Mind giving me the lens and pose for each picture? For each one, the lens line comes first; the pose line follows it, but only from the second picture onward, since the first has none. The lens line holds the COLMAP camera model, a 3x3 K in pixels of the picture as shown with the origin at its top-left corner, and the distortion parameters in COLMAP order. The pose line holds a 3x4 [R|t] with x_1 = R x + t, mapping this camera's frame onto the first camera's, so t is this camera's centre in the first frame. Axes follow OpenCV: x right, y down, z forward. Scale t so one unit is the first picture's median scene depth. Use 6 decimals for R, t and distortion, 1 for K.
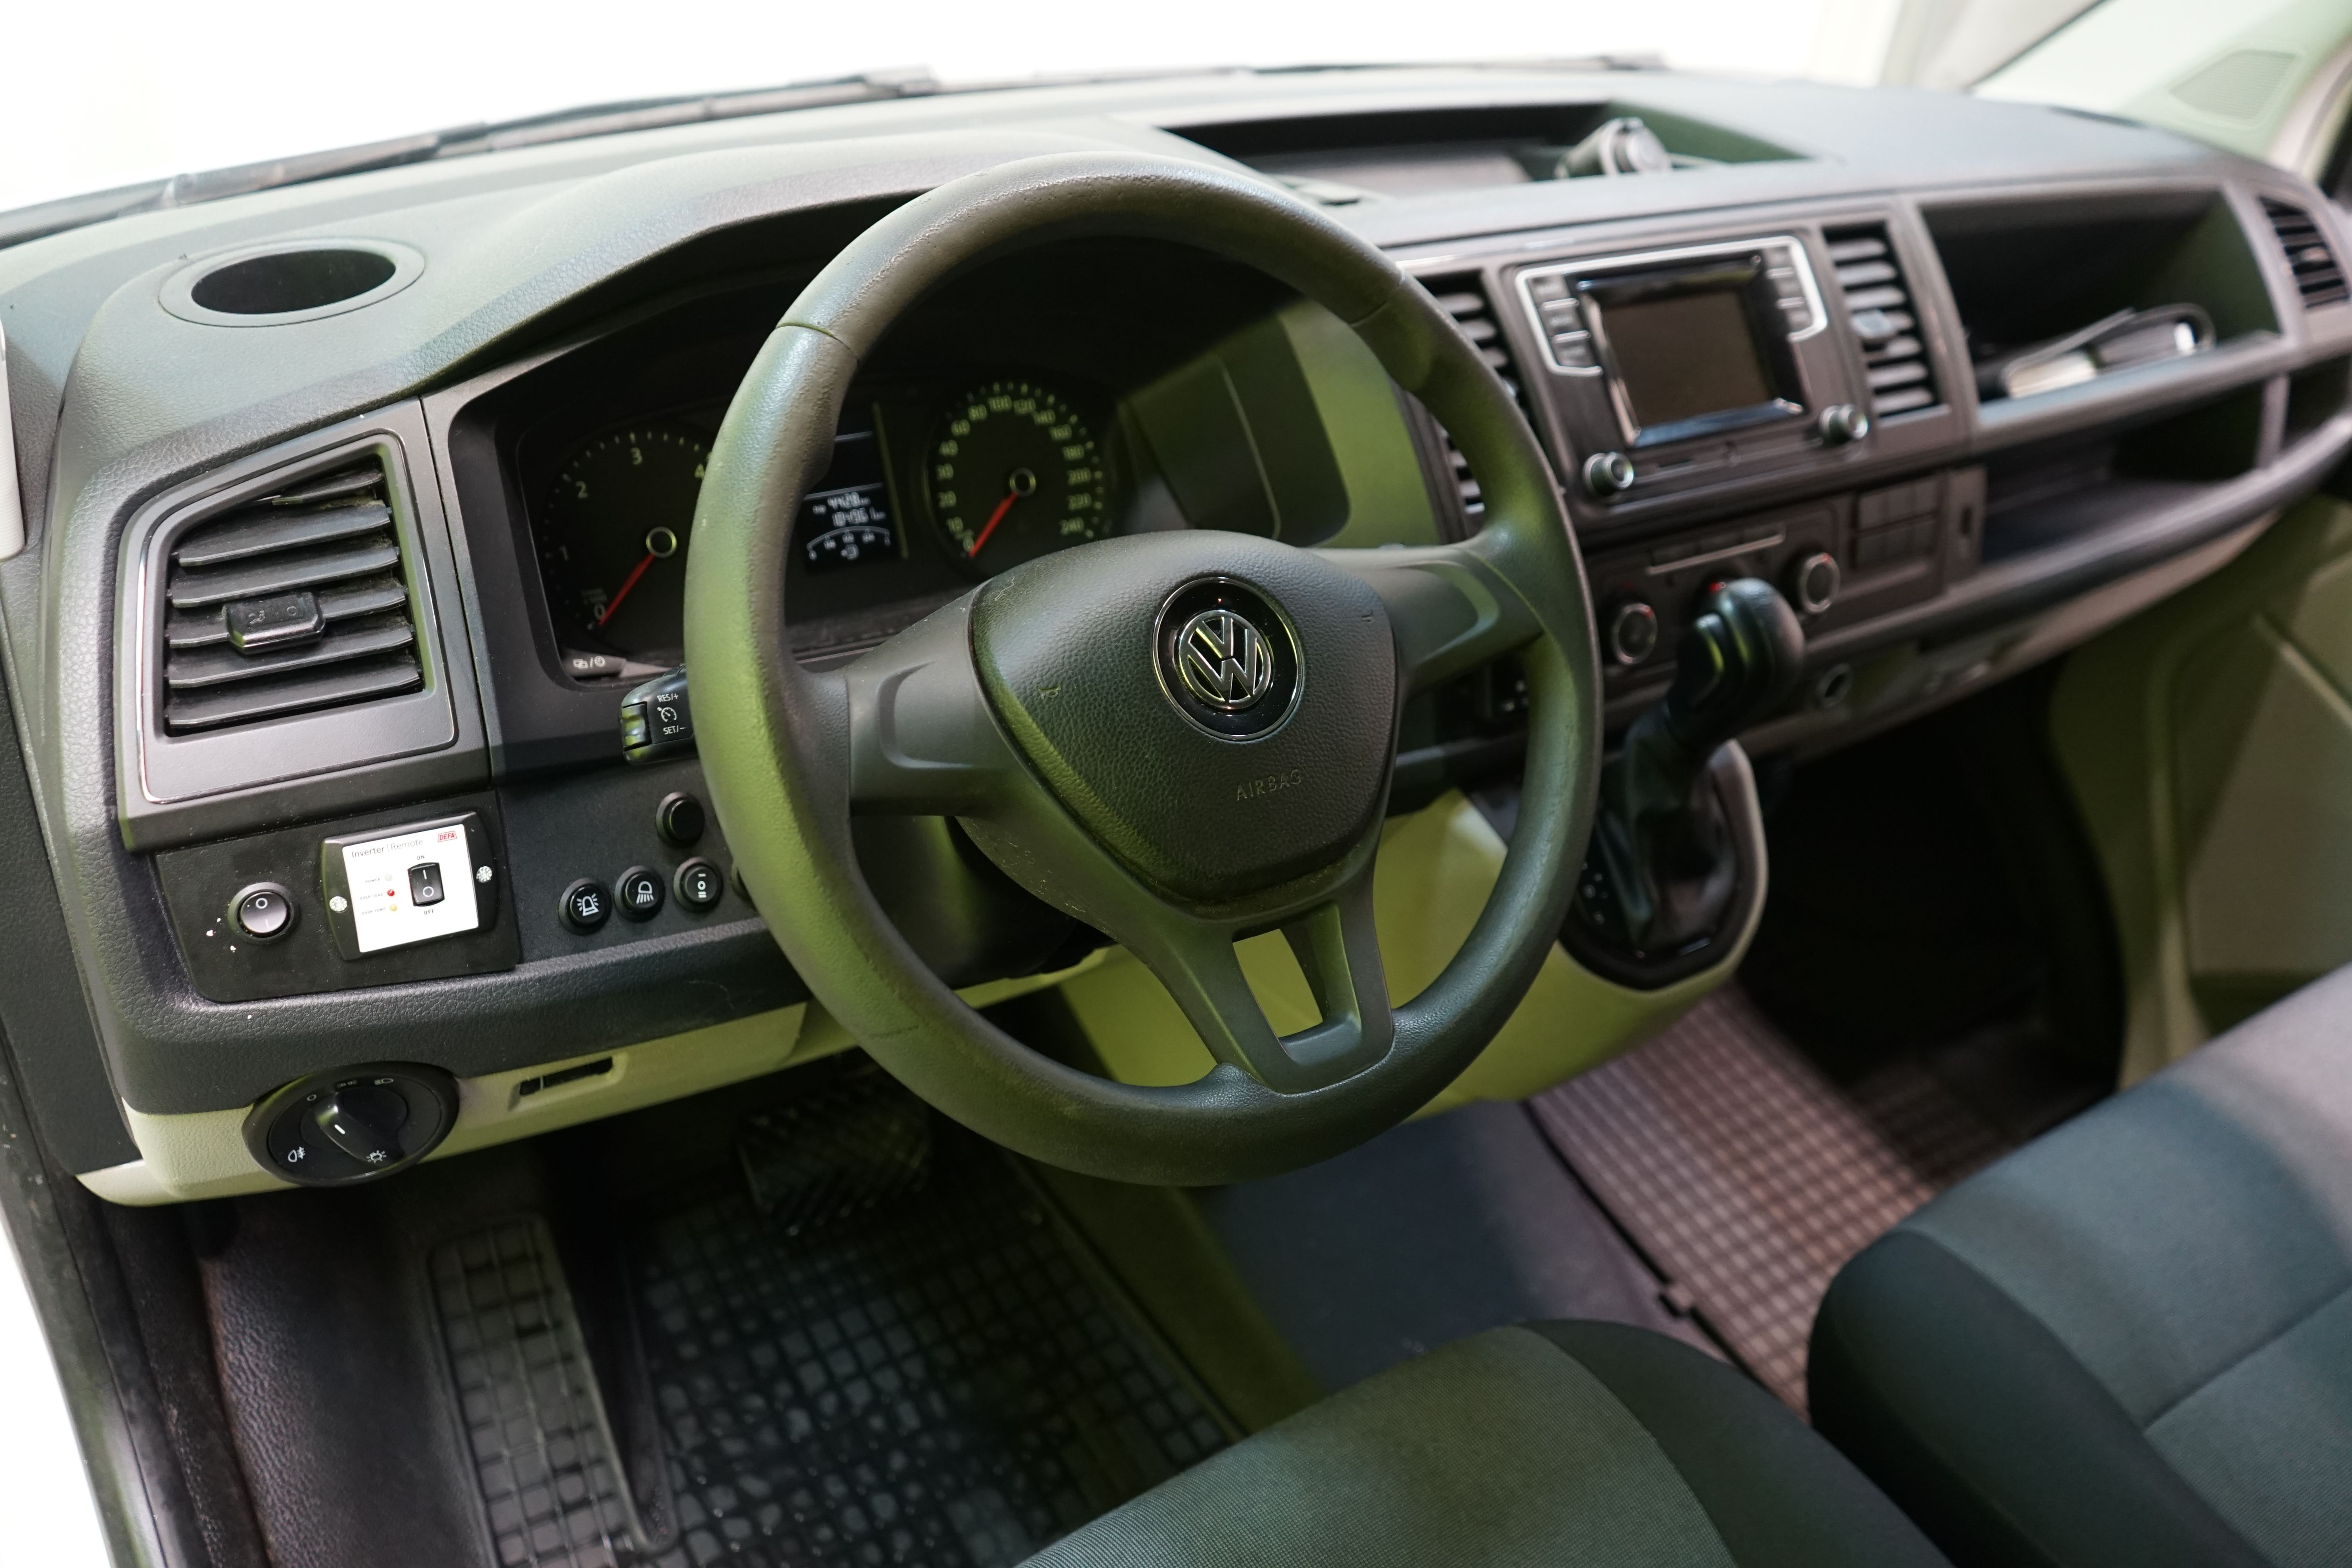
lens RADIAL K [[1830.7, 0, 1176.0], [0, 1830.7, 784.0], [0, 0, 1]] dist [-0.005861, 0.001215]
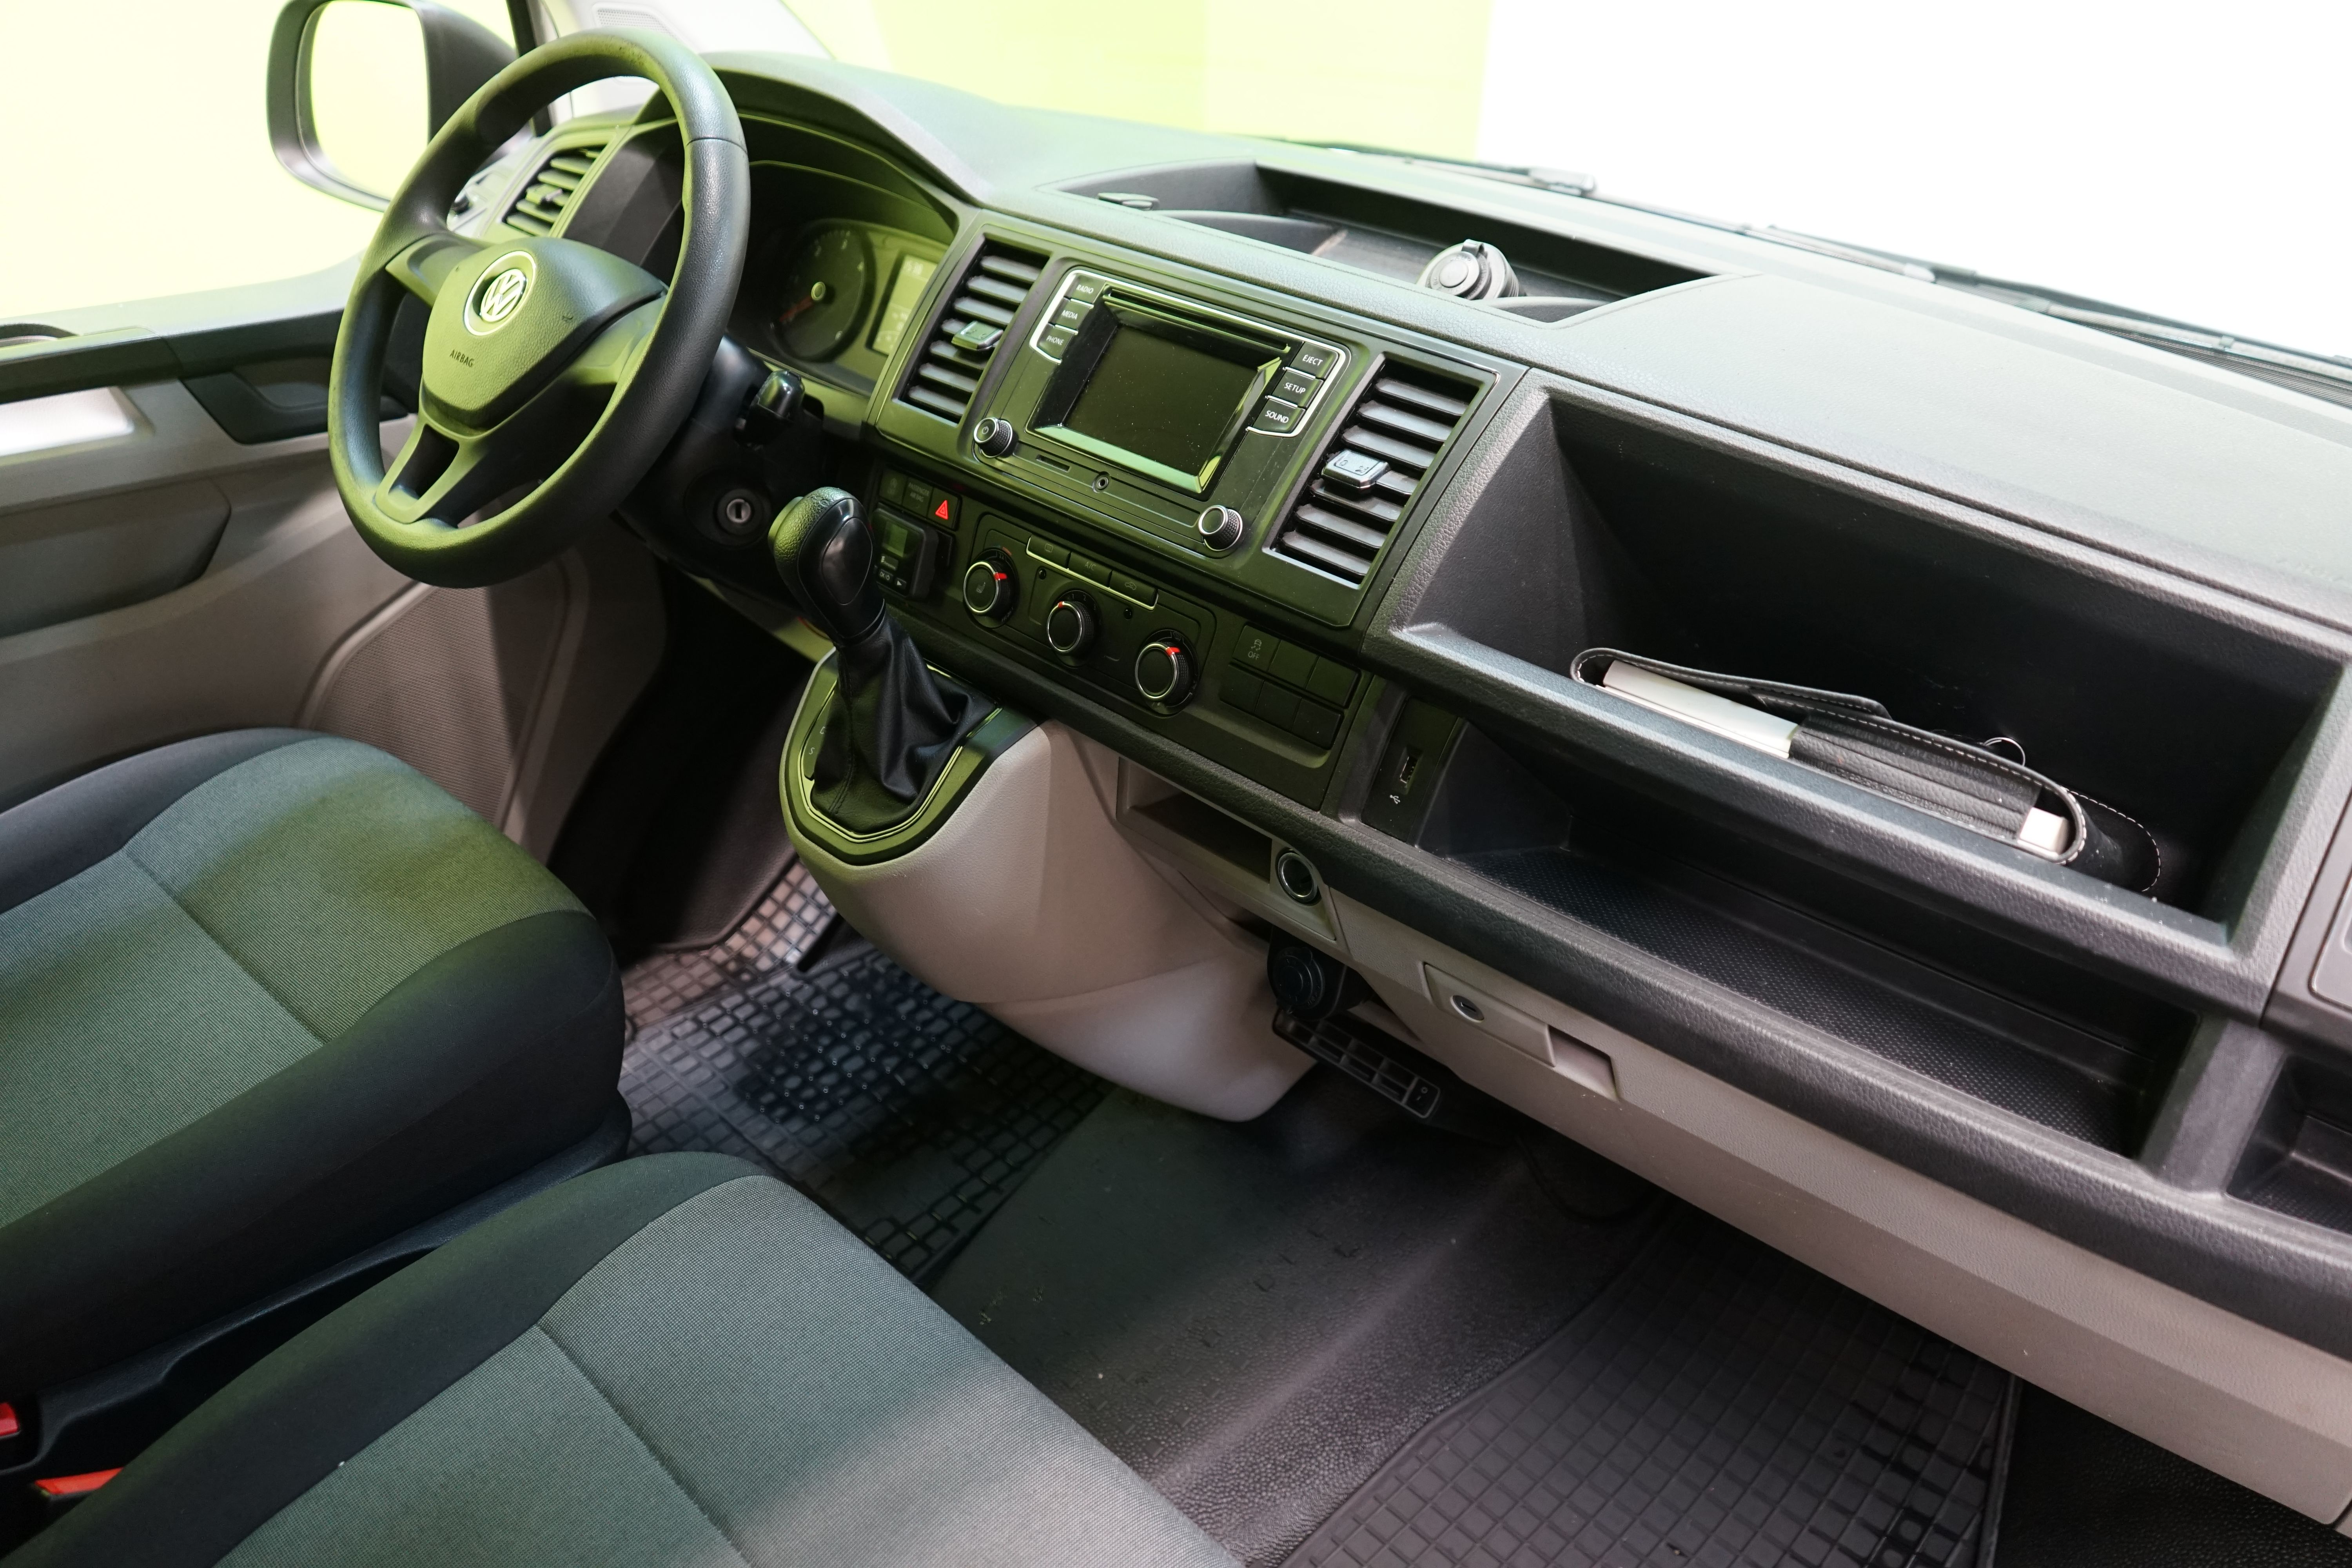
lens RADIAL K [[1830.7, 0, 1176.0], [0, 1830.7, 784.0], [0, 0, 1]] dist [-0.005861, 0.001215]
pose [[0.203061, 0.416907, -0.885977, 1.202676], [-0.541104, 0.801894, 0.253323, -0.305977], [0.816072, 0.427965, 0.388423, 0.660279]]
